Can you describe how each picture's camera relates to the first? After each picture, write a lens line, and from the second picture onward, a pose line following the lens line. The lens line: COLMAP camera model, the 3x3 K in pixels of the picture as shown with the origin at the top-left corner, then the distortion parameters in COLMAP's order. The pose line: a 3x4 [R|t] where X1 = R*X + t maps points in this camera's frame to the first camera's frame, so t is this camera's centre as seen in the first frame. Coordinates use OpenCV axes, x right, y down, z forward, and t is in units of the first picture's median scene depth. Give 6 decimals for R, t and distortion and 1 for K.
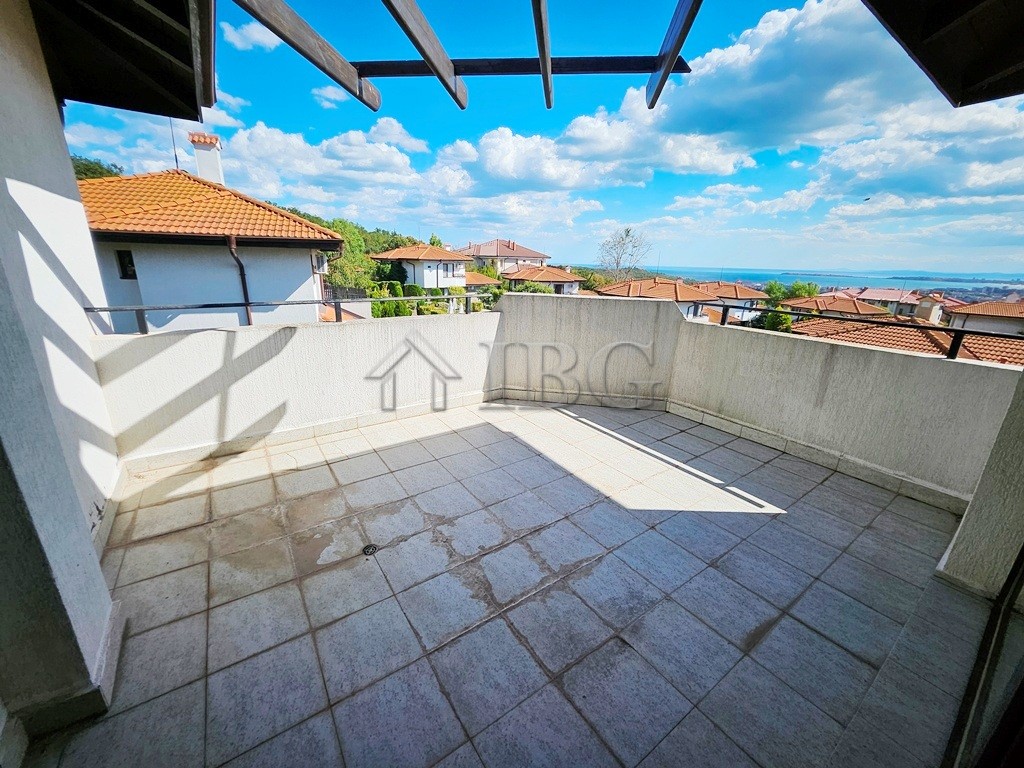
lens RADIAL K [[406.9, 0, 507.0], [0, 406.9, 382.9], [0, 0, 1]] dist [0.001536, -0.000862]
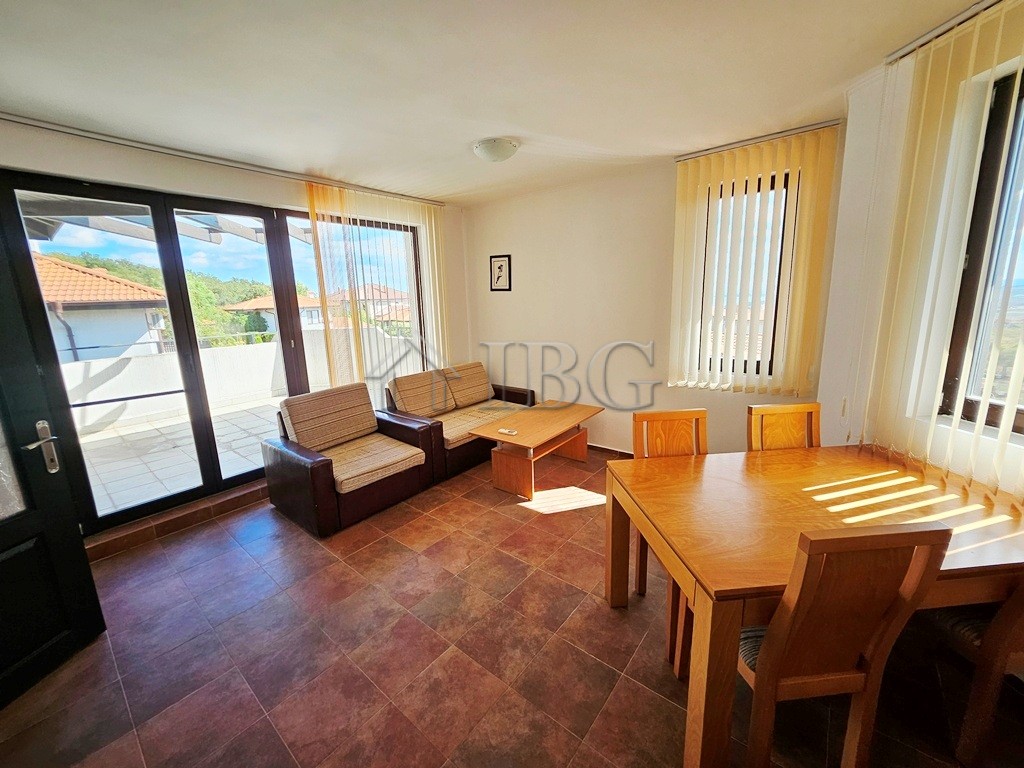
lens RADIAL K [[406.9, 0, 507.0], [0, 406.9, 382.9], [0, 0, 1]] dist [0.001536, -0.000862]
pose [[0.959492, -0.109353, 0.259648, 0.145998], [0.132148, 0.988614, -0.071969, 0.077506], [-0.248821, 0.103365, 0.963018, -0.276588]]
